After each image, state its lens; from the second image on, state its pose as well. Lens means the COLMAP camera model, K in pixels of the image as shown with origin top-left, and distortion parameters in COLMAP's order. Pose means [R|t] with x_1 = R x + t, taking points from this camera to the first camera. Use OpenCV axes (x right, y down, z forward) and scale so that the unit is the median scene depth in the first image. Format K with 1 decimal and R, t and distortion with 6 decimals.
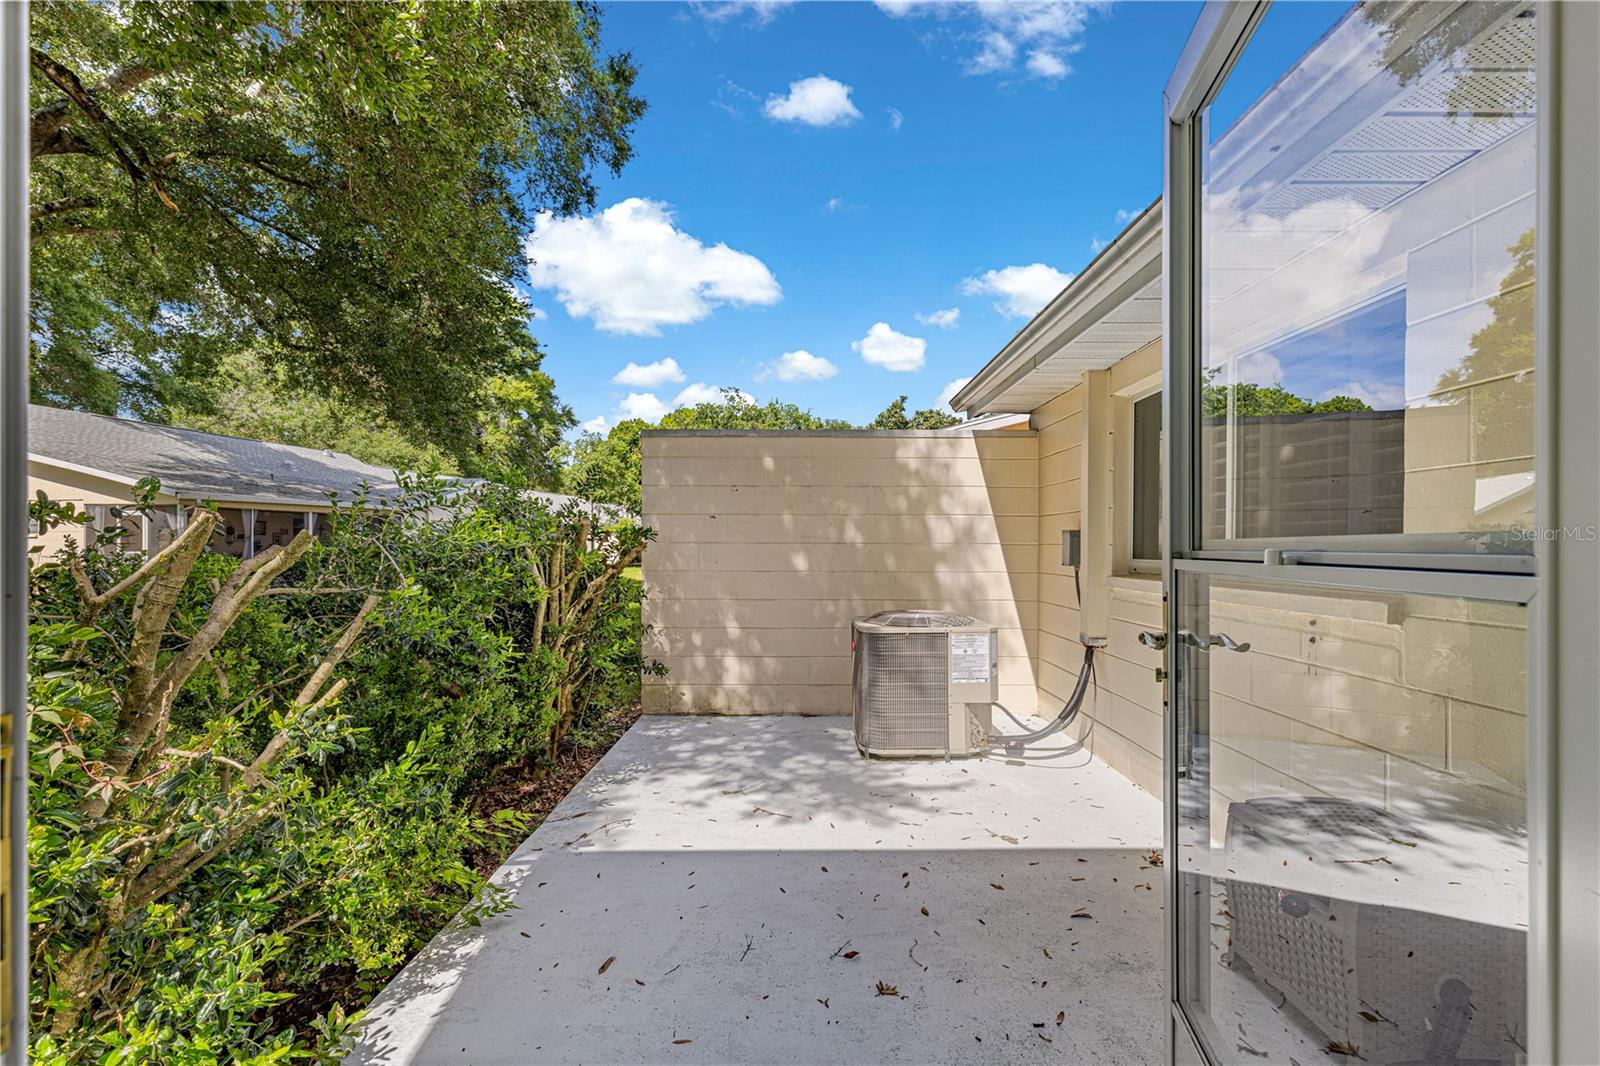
lens RADIAL K [[716.5, 0, 802.4], [0, 716.5, 538.4], [0, 0, 1]] dist [-0.002140, 0.000502]
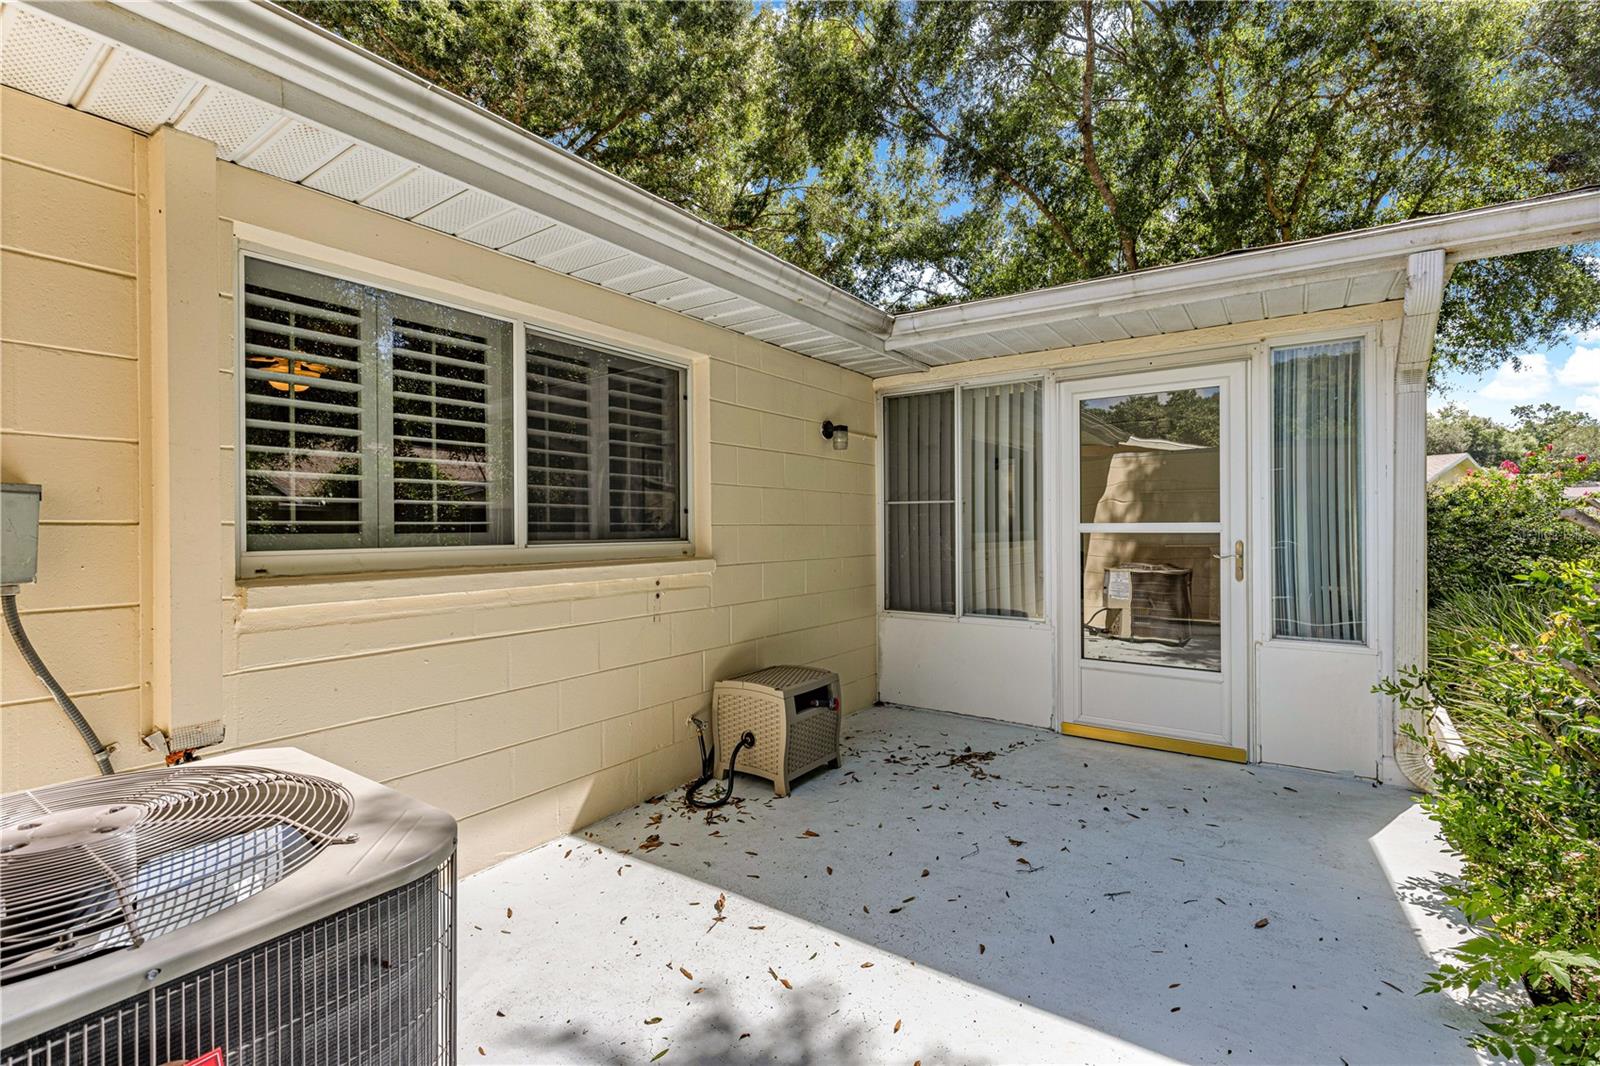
lens RADIAL K [[716.5, 0, 797.0], [0, 716.5, 528.7], [0, 0, 1]] dist [-0.002140, 0.000502]
pose [[-0.814467, -0.003093, 0.580202, -0.281153], [-0.003058, 0.999995, 0.001039, 0.013427], [-0.580202, -0.000928, -0.814472, 1.945209]]
